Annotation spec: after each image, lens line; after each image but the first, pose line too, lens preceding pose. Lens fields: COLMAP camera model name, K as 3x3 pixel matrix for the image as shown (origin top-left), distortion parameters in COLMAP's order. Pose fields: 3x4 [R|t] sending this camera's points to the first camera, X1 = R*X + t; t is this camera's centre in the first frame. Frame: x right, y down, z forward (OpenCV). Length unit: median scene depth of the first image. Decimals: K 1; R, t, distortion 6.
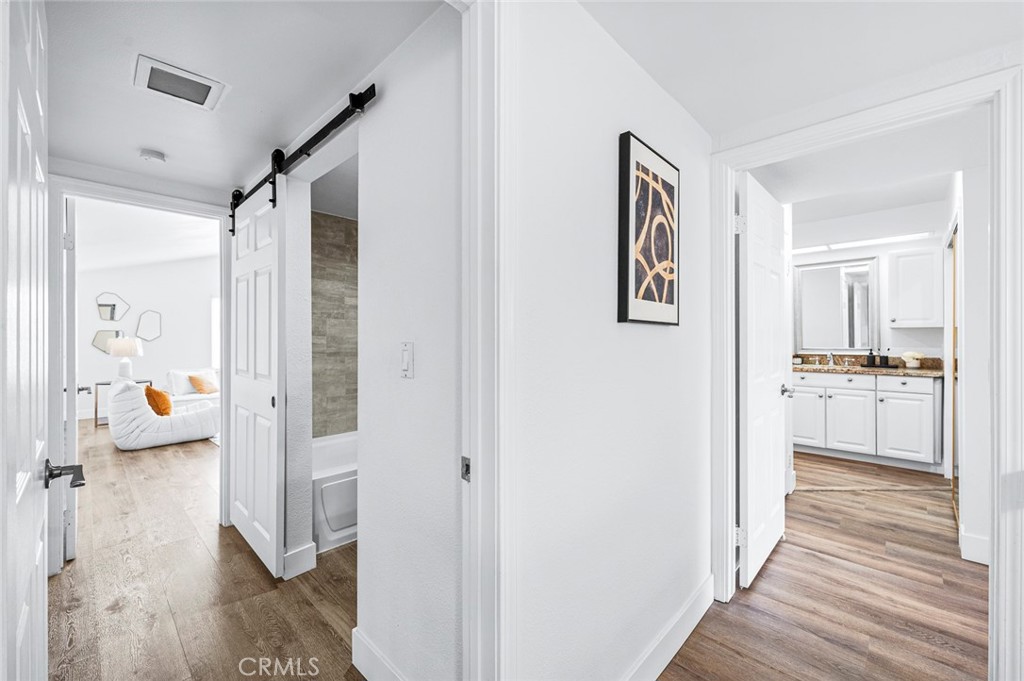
lens RADIAL K [[410.2, 0, 515.9], [0, 410.2, 336.7], [0, 0, 1]] dist [0.000098, -0.000462]
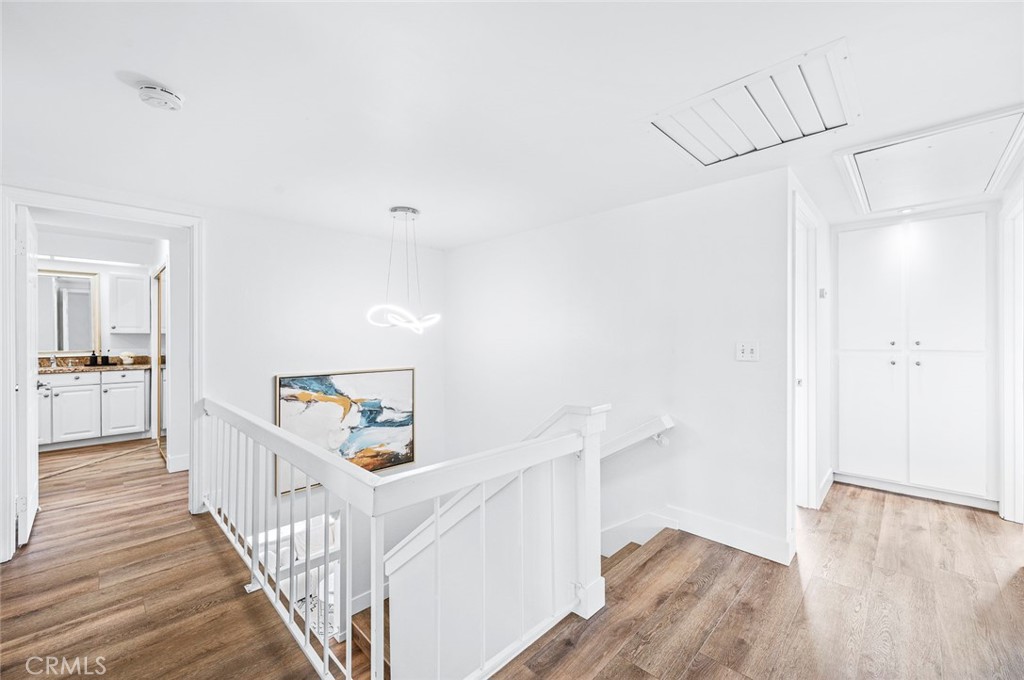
lens RADIAL K [[410.2, 0, 515.9], [0, 410.2, 336.2], [0, 0, 1]] dist [0.000098, -0.000462]
pose [[0.006031, 0.005110, 0.999969, -0.350018], [0.004111, 0.999978, -0.005135, -0.001208], [-0.999973, 0.004142, 0.006010, -0.257145]]
